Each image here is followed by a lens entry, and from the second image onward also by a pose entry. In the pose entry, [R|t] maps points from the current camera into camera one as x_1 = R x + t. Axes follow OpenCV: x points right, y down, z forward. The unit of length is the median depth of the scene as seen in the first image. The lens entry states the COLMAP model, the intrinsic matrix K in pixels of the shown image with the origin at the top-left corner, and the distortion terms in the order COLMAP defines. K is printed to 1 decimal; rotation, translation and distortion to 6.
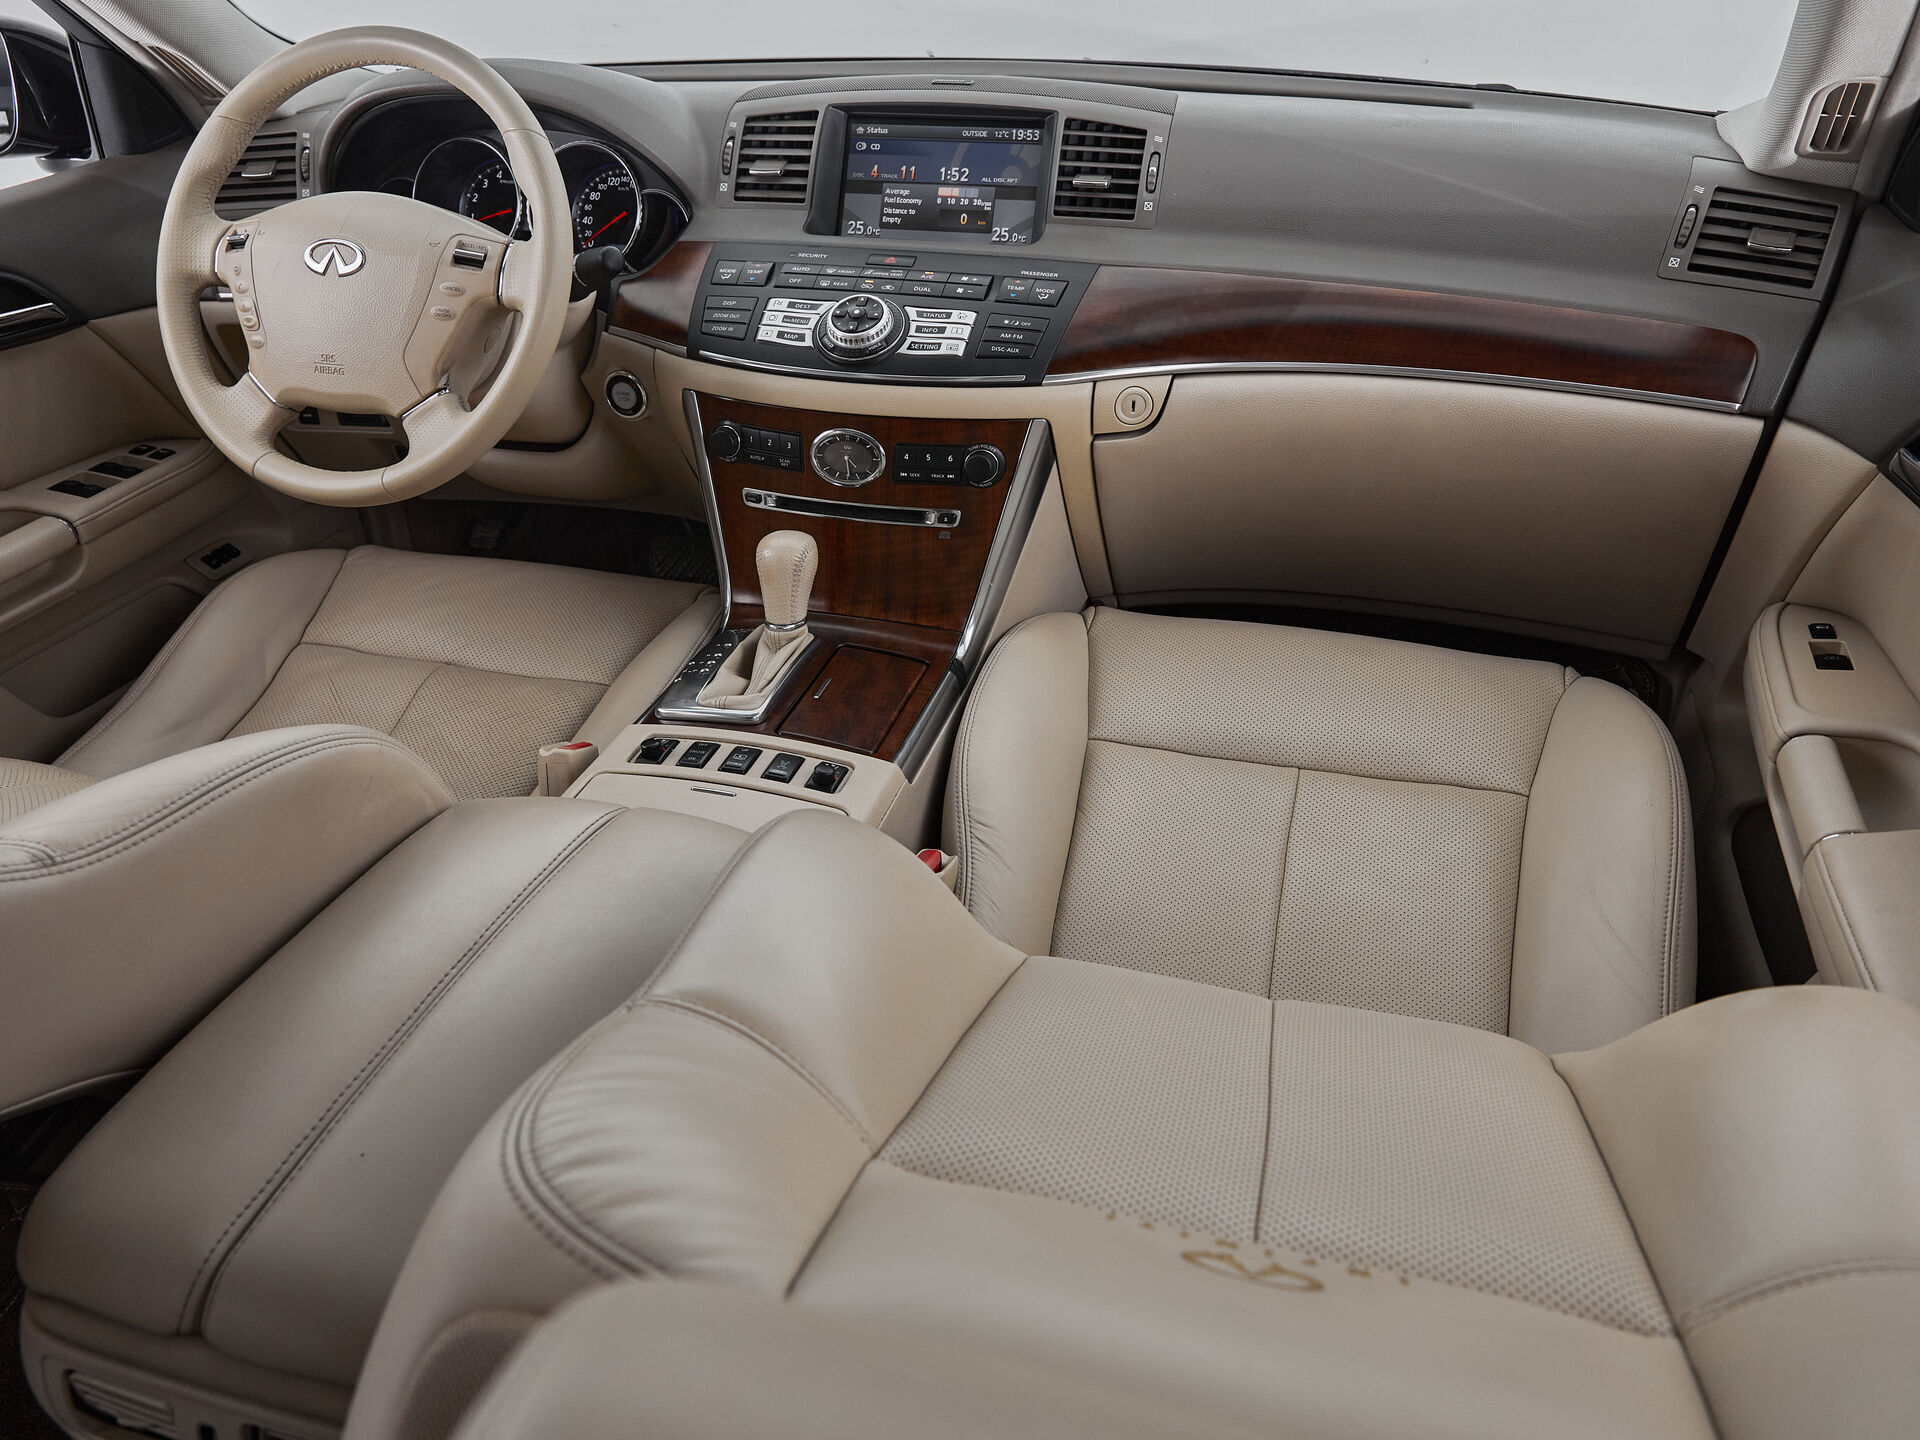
lens RADIAL K [[1425.5, 0, 941.9], [0, 1425.5, 711.4], [0, 0, 1]] dist [-0.010298, 0.002140]
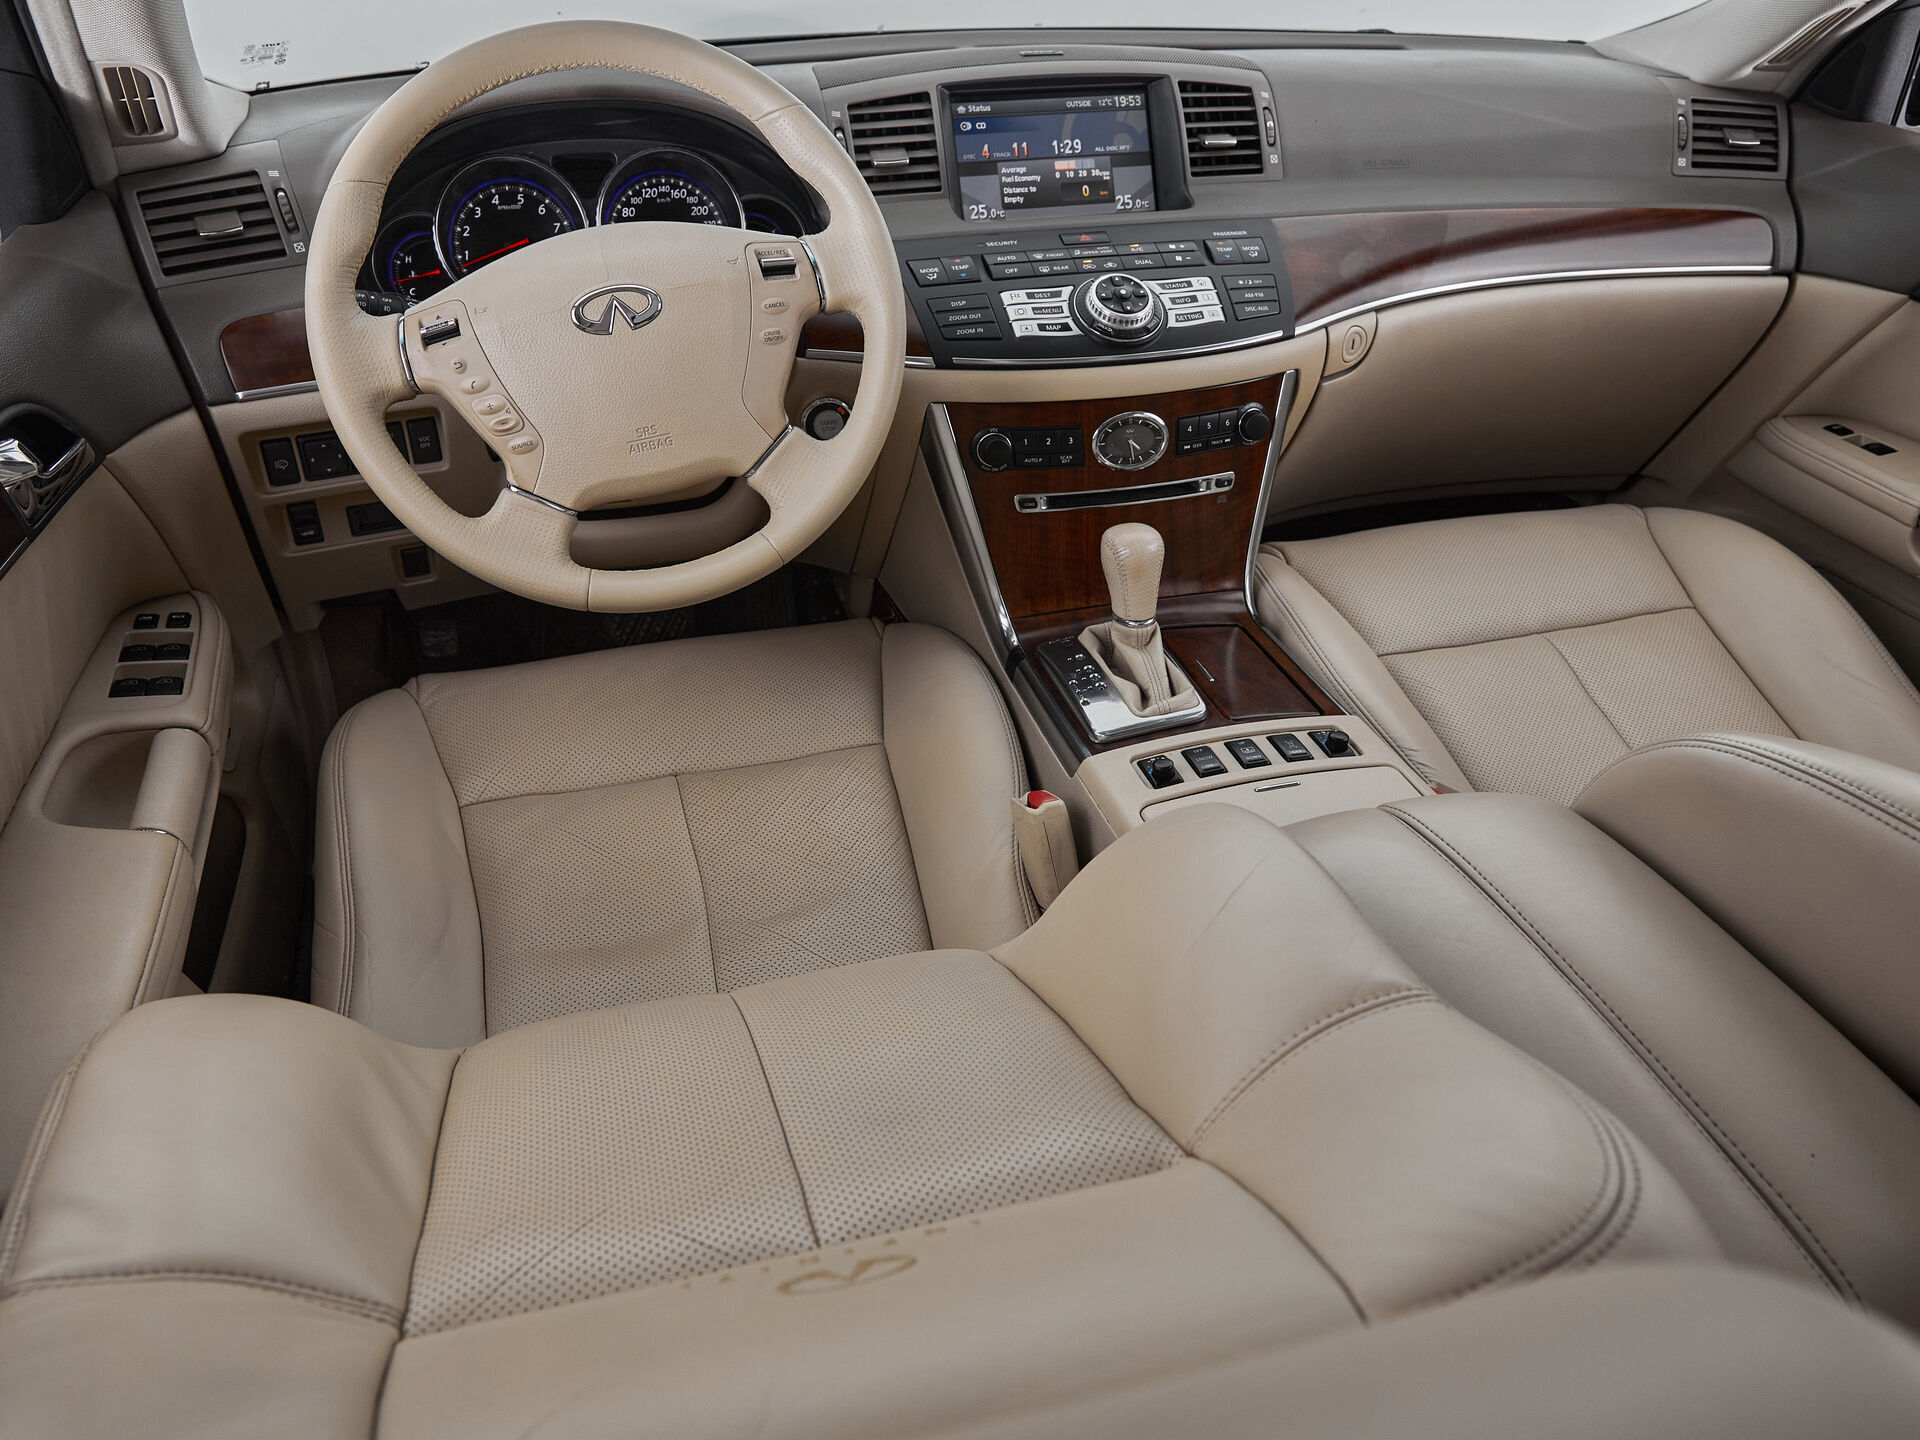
lens RADIAL K [[1425.5, 0, 941.9], [0, 1425.5, 711.4], [0, 0, 1]] dist [-0.010298, 0.002140]
pose [[0.854426, -0.264837, 0.447009, -0.648131], [0.256506, 0.963196, 0.080366, -0.108743], [-0.451841, 0.045994, 0.890912, 0.190820]]
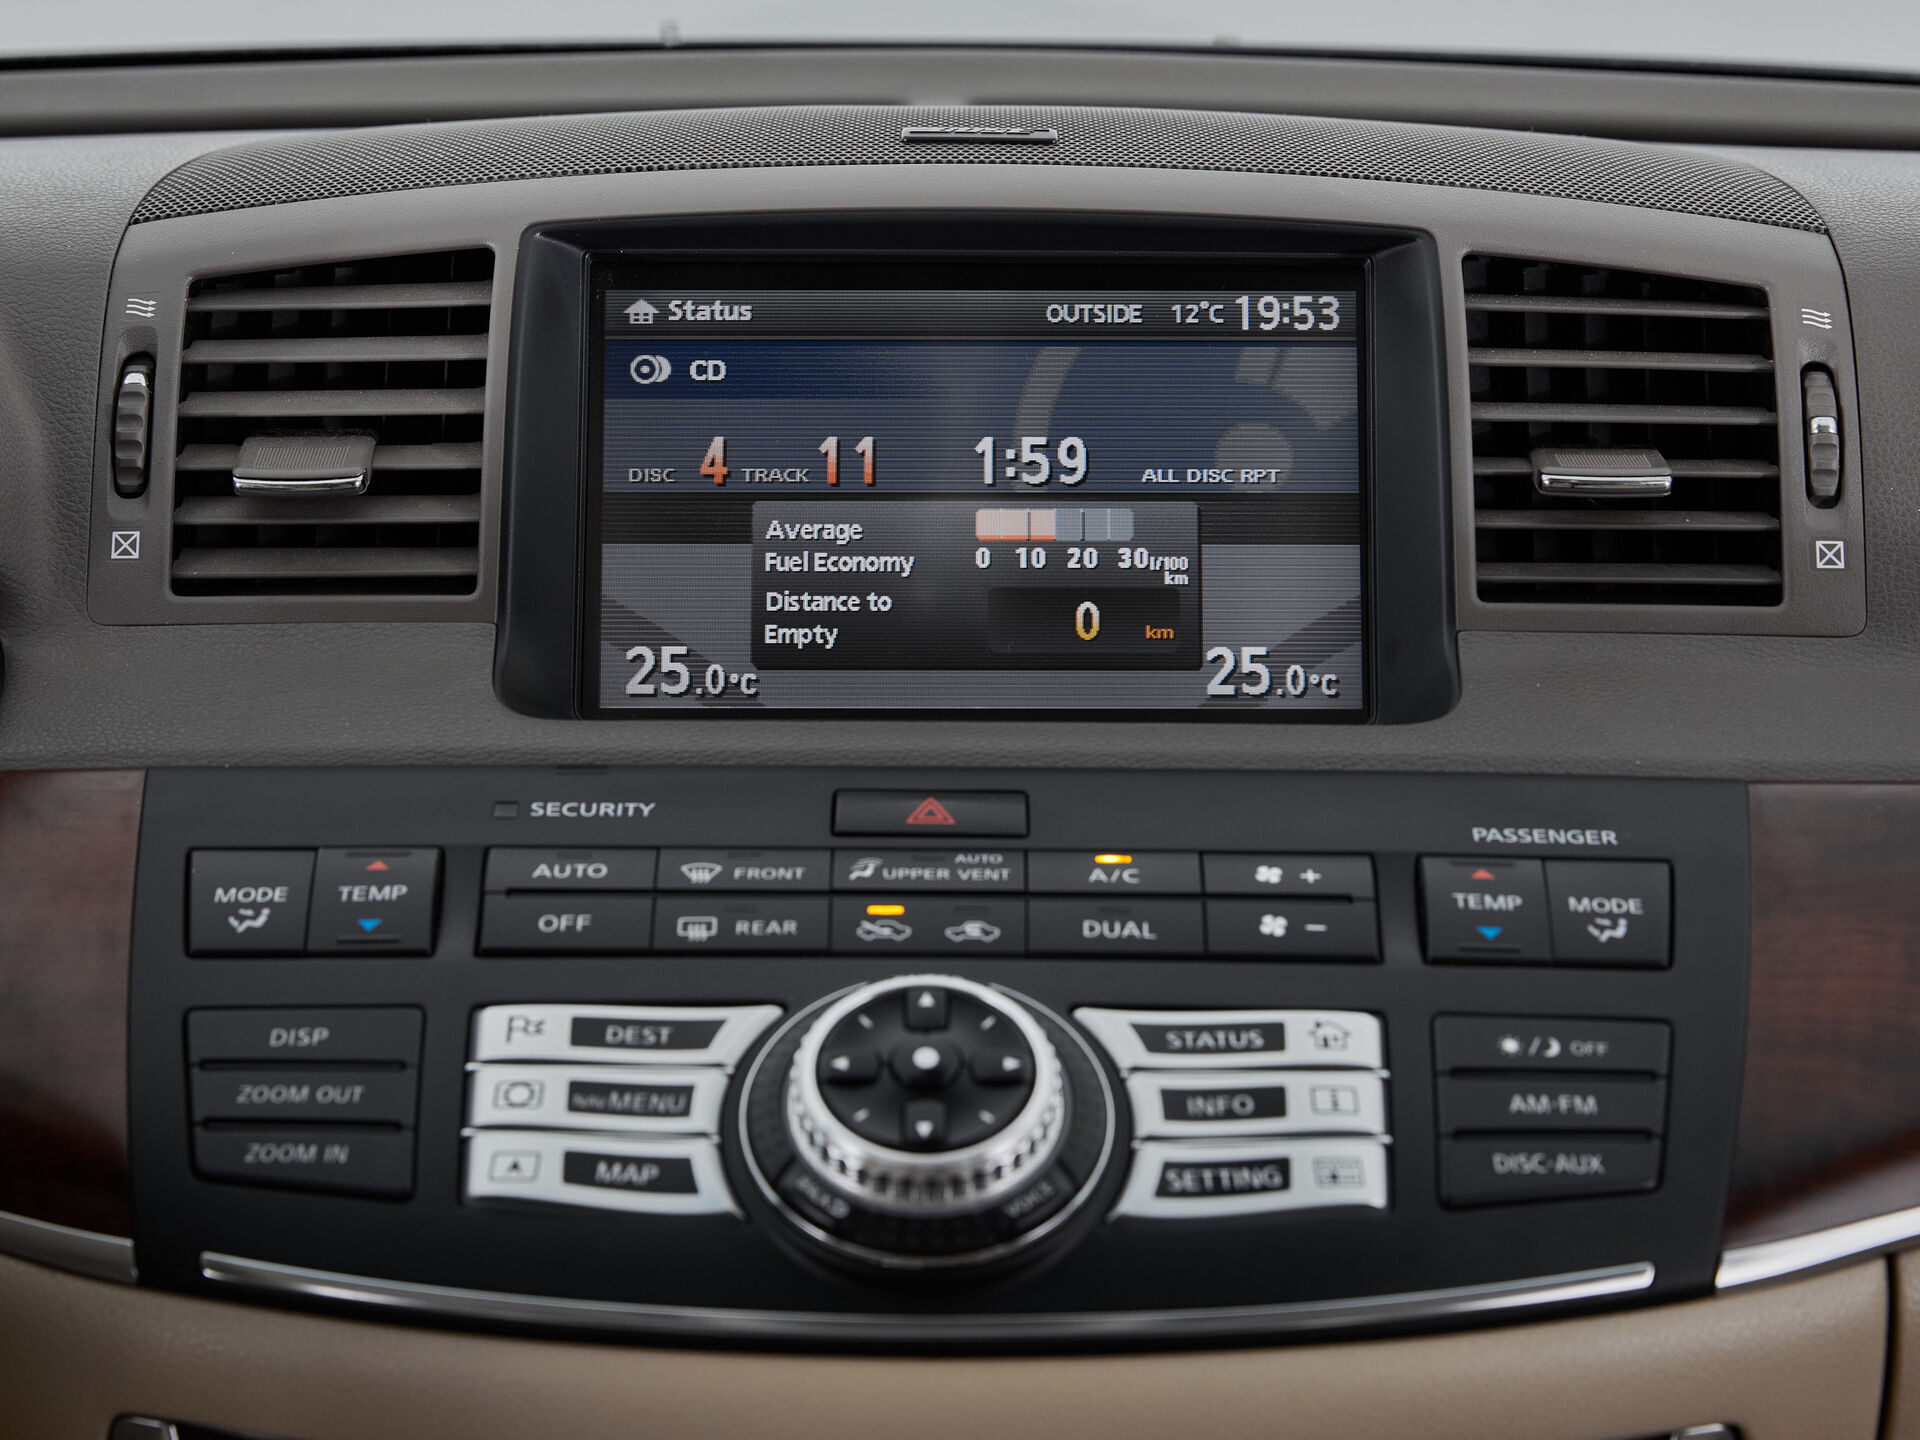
lens RADIAL K [[3935.8, 0, 949.2], [0, 3935.8, 727.1], [0, 0, 1]] dist [-0.059566, 0.042277]
pose [[0.960255, -0.062198, 0.272108, -0.220934], [0.127043, 0.965419, -0.227653, -0.175771], [-0.248538, 0.253175, 0.934950, 0.355009]]
